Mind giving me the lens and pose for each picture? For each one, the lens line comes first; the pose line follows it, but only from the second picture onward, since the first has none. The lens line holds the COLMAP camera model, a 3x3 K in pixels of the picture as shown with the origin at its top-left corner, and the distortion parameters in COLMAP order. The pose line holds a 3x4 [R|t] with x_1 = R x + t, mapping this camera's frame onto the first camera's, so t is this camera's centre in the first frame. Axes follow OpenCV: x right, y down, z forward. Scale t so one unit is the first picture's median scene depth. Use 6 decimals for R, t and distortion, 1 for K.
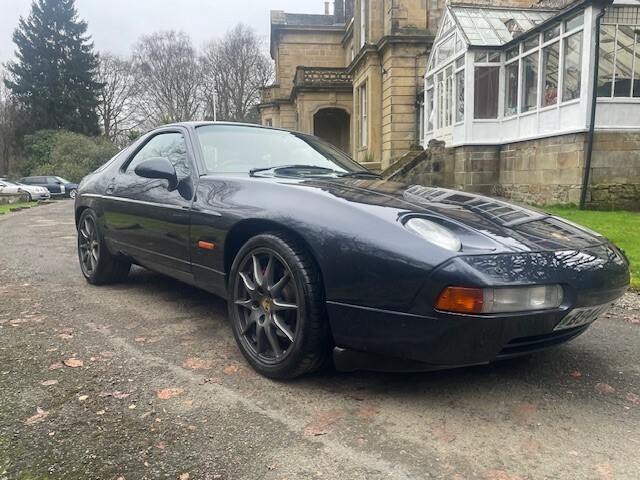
lens RADIAL K [[487.8, 0, 321.2], [0, 487.8, 242.1], [0, 0, 1]] dist [0.002434, -0.025679]
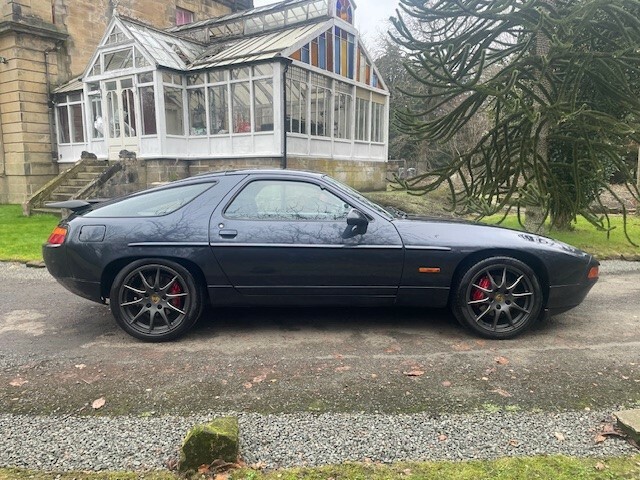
lens RADIAL K [[487.8, 0, 318.4], [0, 487.8, 238.4], [0, 0, 1]] dist [0.002434, -0.025679]
pose [[0.622187, -0.082007, 0.778562, -0.334160], [0.084552, 0.995720, 0.037311, -0.036210], [-0.778290, 0.042614, 0.626458, 0.075556]]
